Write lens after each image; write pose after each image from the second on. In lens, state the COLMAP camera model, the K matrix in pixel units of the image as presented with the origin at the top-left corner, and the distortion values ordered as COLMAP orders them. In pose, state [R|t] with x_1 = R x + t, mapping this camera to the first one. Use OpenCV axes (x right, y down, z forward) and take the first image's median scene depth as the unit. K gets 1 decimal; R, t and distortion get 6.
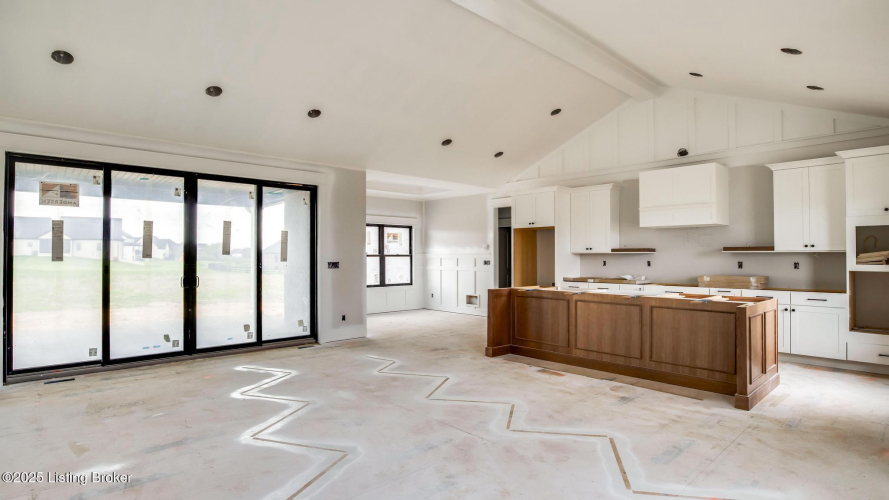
lens RADIAL K [[458.2, 0, 444.5], [0, 458.2, 250.0], [0, 0, 1]] dist [-0.028189, 0.000061]
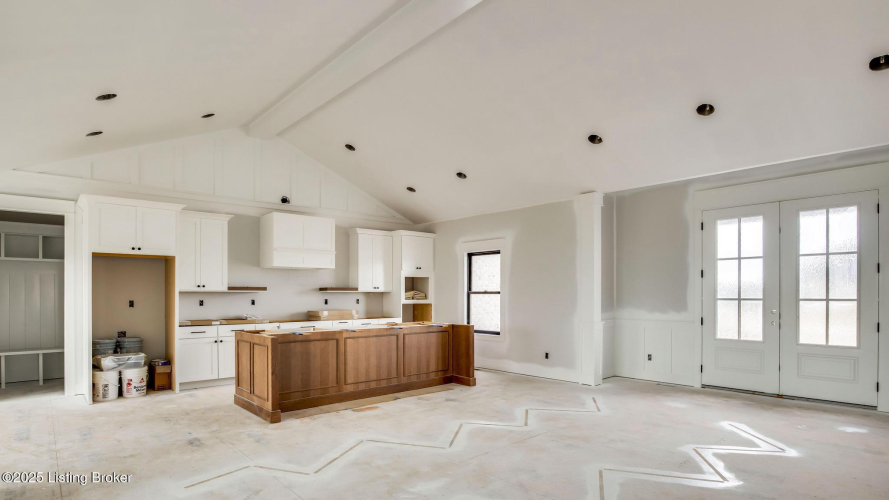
lens RADIAL K [[471.6, 0, 444.8], [0, 471.6, 293.9], [0, 0, 1]] dist [-0.002809, -0.000167]
pose [[0.028405, -0.000273, 0.999596, -0.773475], [-0.013092, 0.999914, 0.000645, 0.007015], [-0.999511, -0.013105, 0.028399, 0.751156]]
